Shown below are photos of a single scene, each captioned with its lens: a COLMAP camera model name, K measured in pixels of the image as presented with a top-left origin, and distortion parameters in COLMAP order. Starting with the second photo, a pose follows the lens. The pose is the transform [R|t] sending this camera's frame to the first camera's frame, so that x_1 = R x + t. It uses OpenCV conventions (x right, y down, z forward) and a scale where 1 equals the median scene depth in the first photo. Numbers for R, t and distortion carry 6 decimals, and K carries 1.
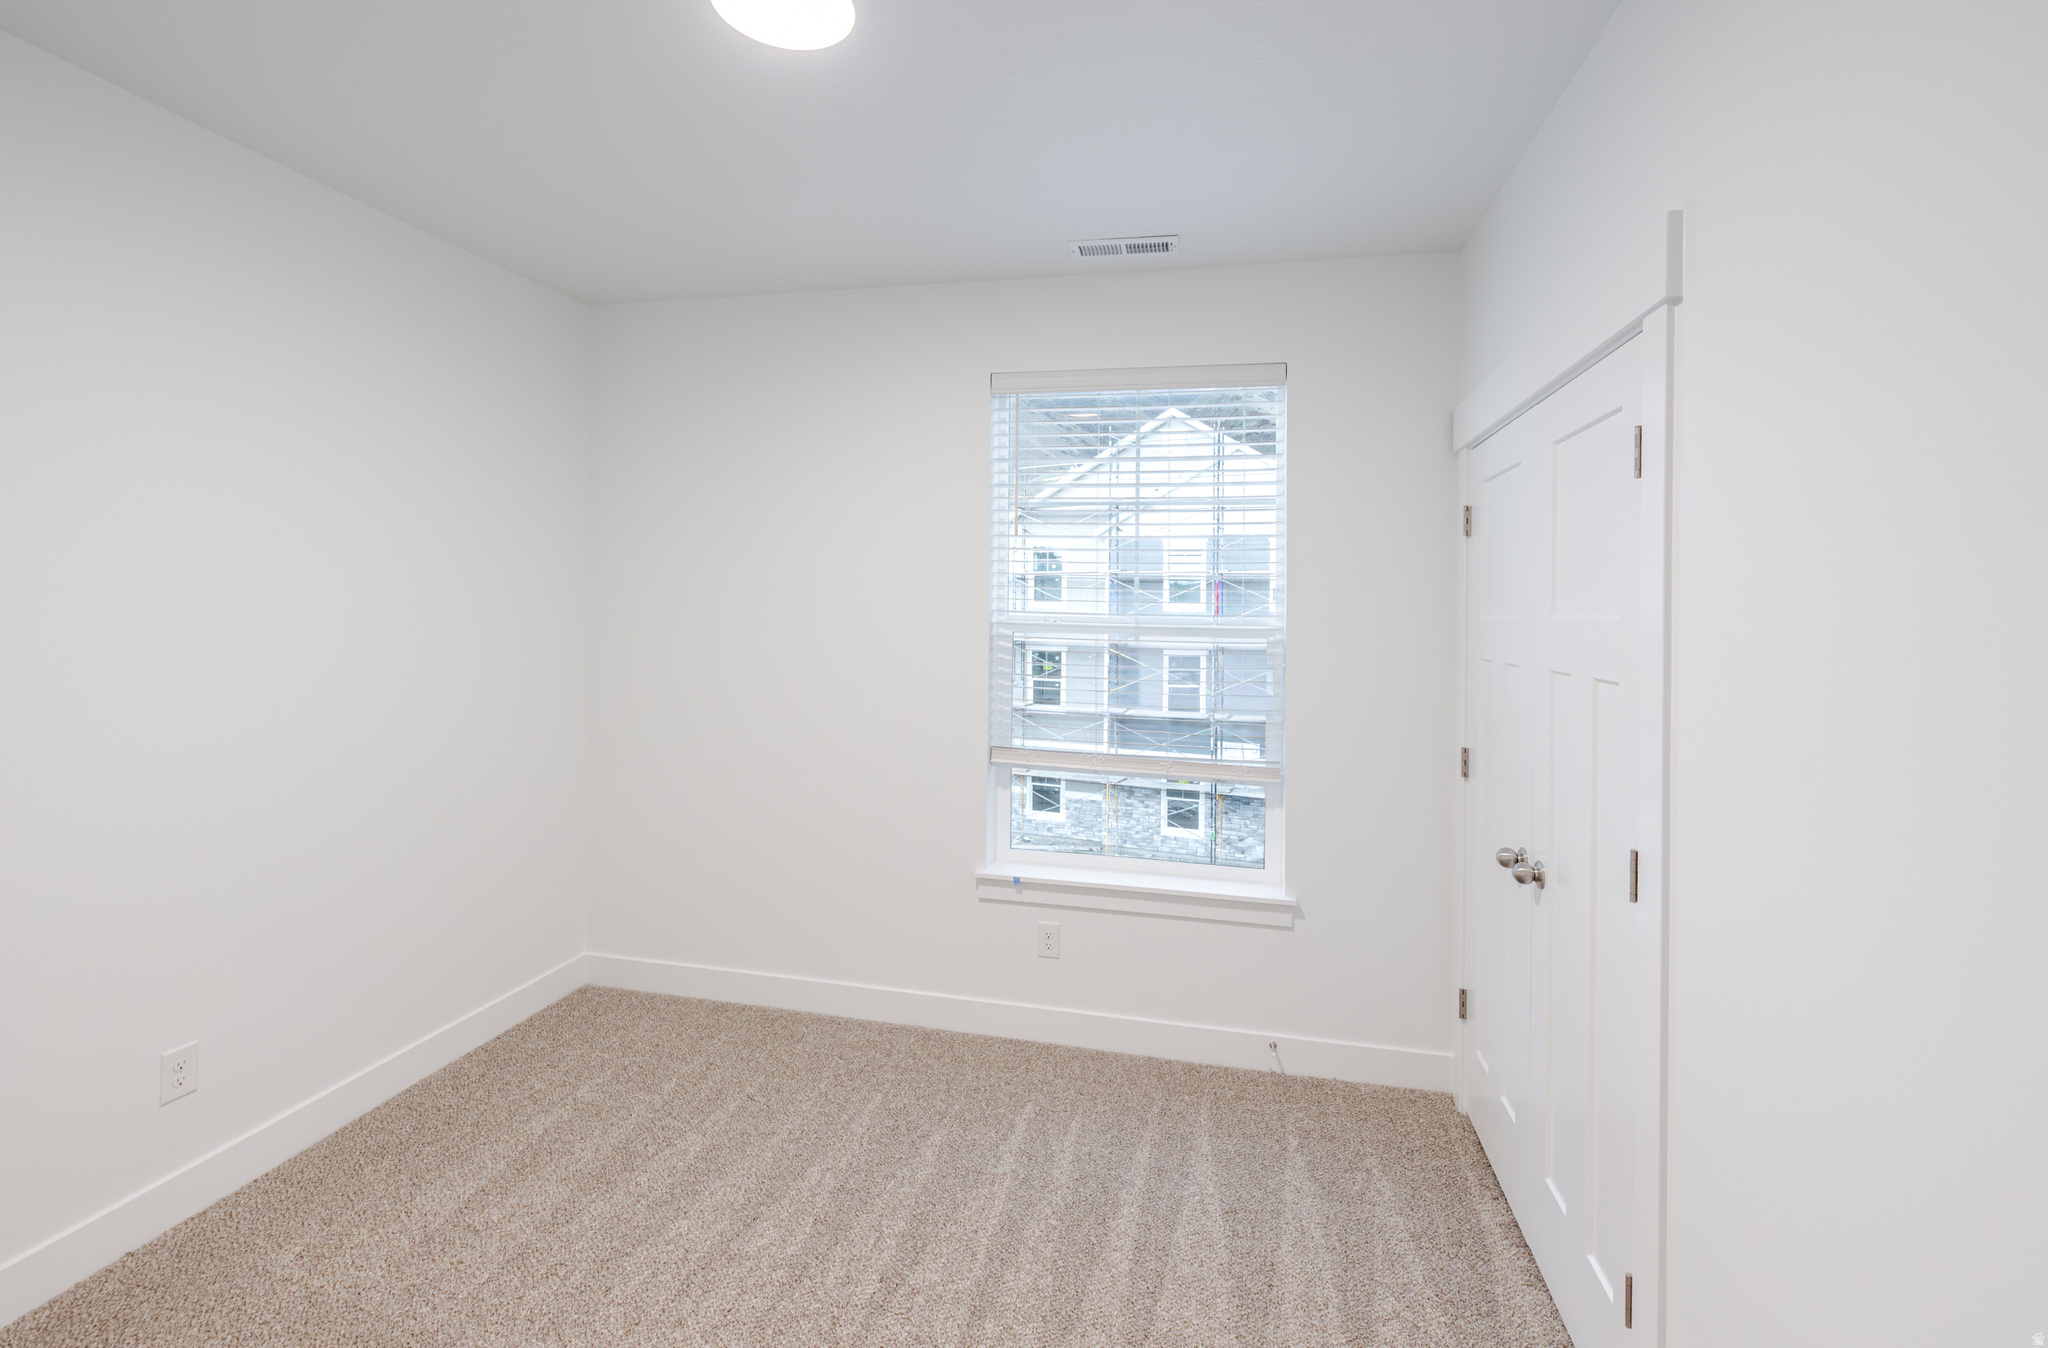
lens RADIAL K [[898.4, 0, 1029.5], [0, 898.4, 599.8], [0, 0, 1]] dist [-0.032817, 0.000008]
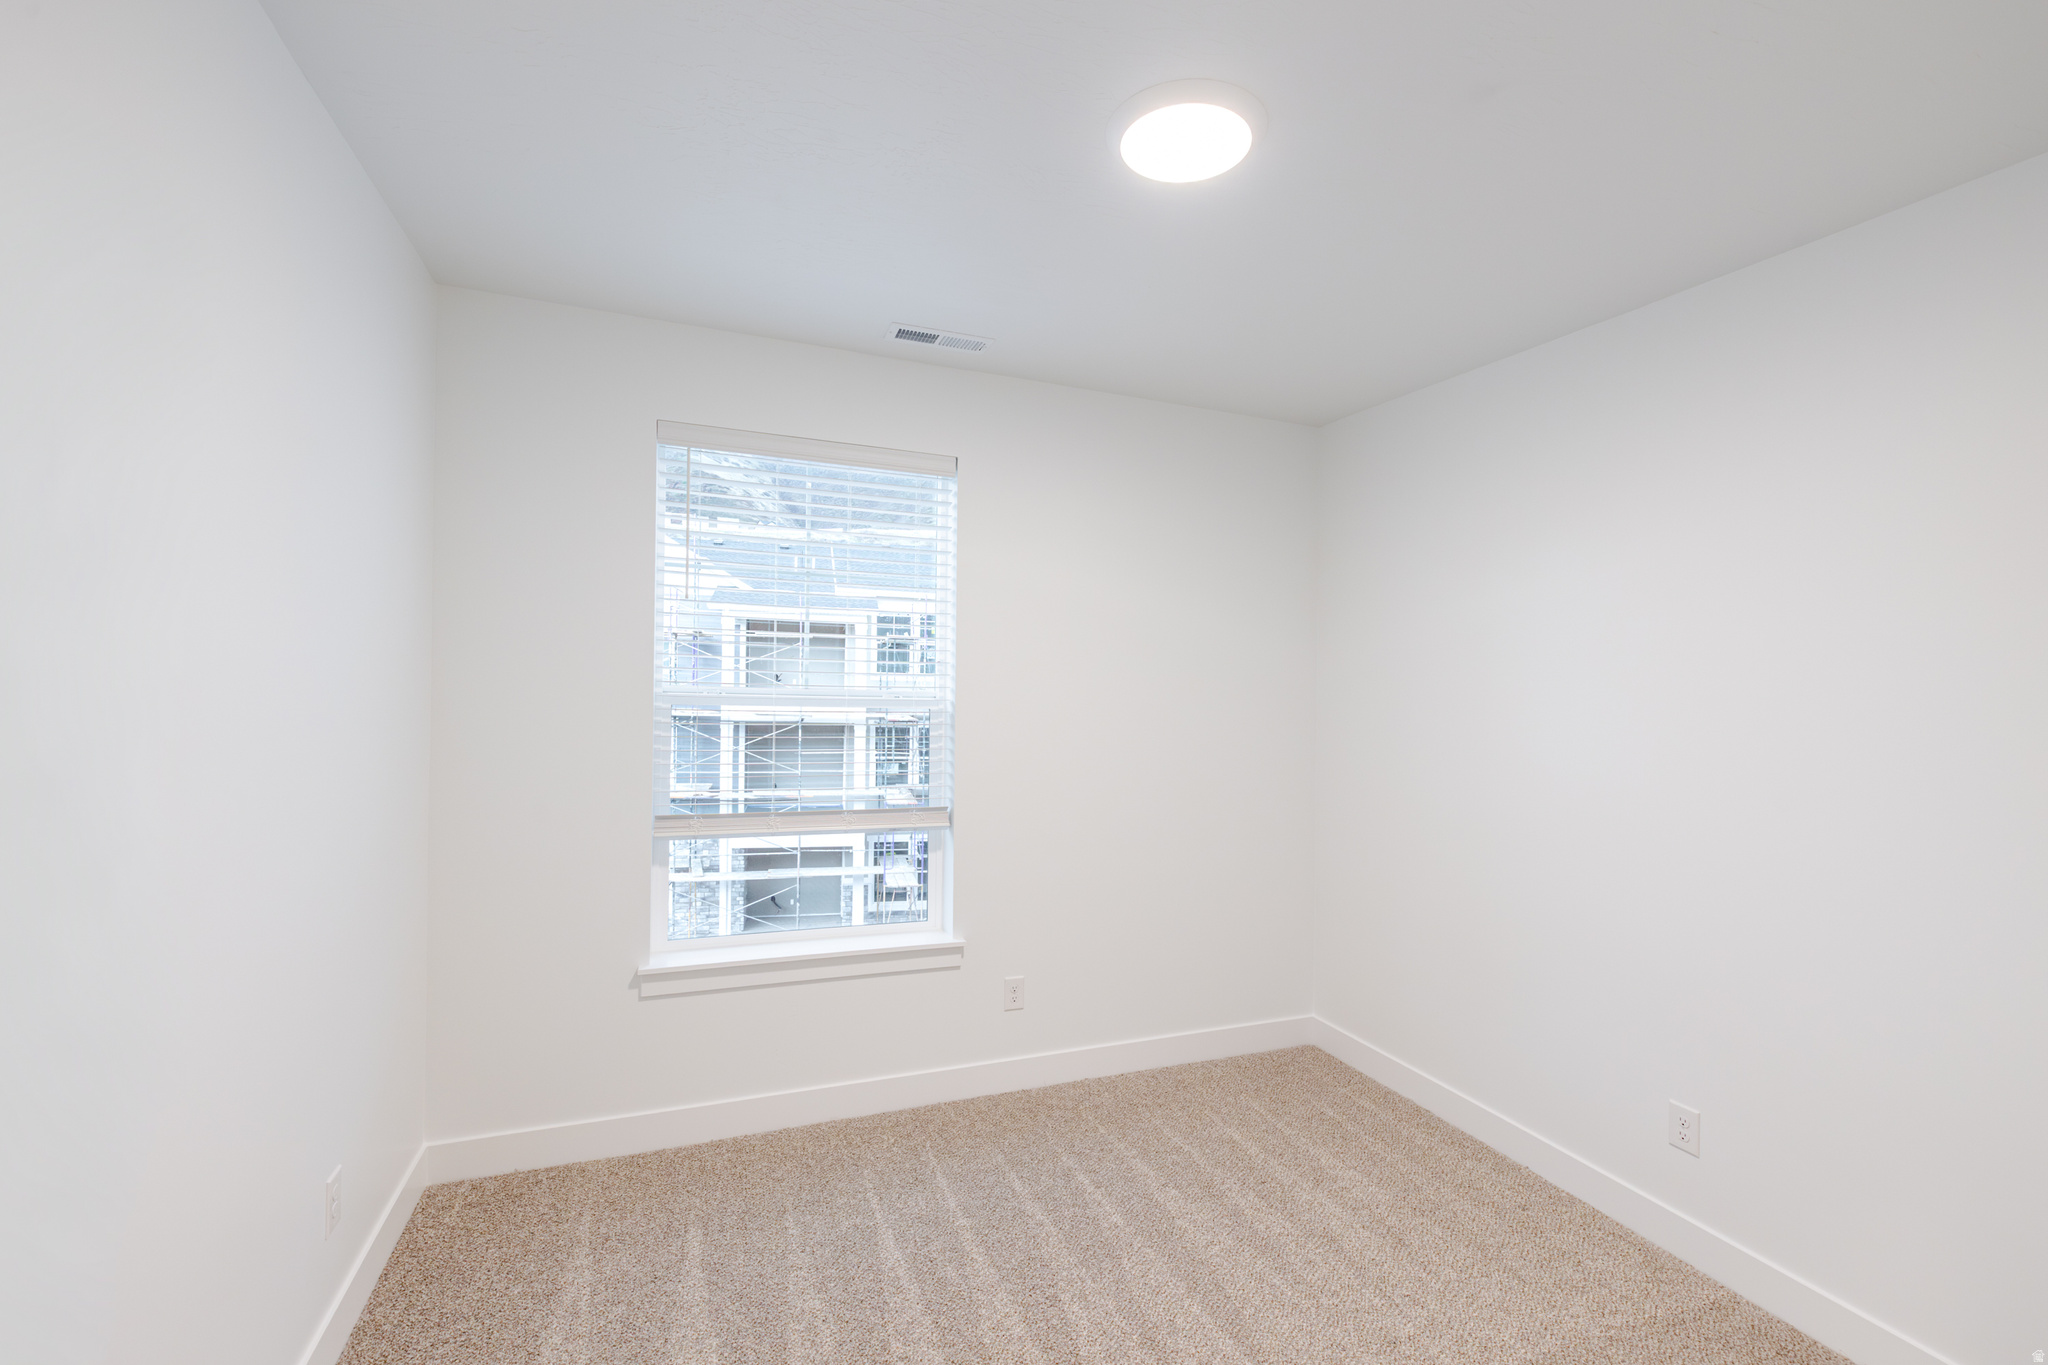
lens RADIAL K [[872.1, 0, 1027.1], [0, 872.1, 667.2], [0, 0, 1]] dist [0.000246, -0.000086]
pose [[0.846473, -0.001847, 0.532429, -0.209716], [0.001019, 0.999998, 0.001849, -0.005021], [-0.532431, -0.001022, 0.846473, 0.043150]]
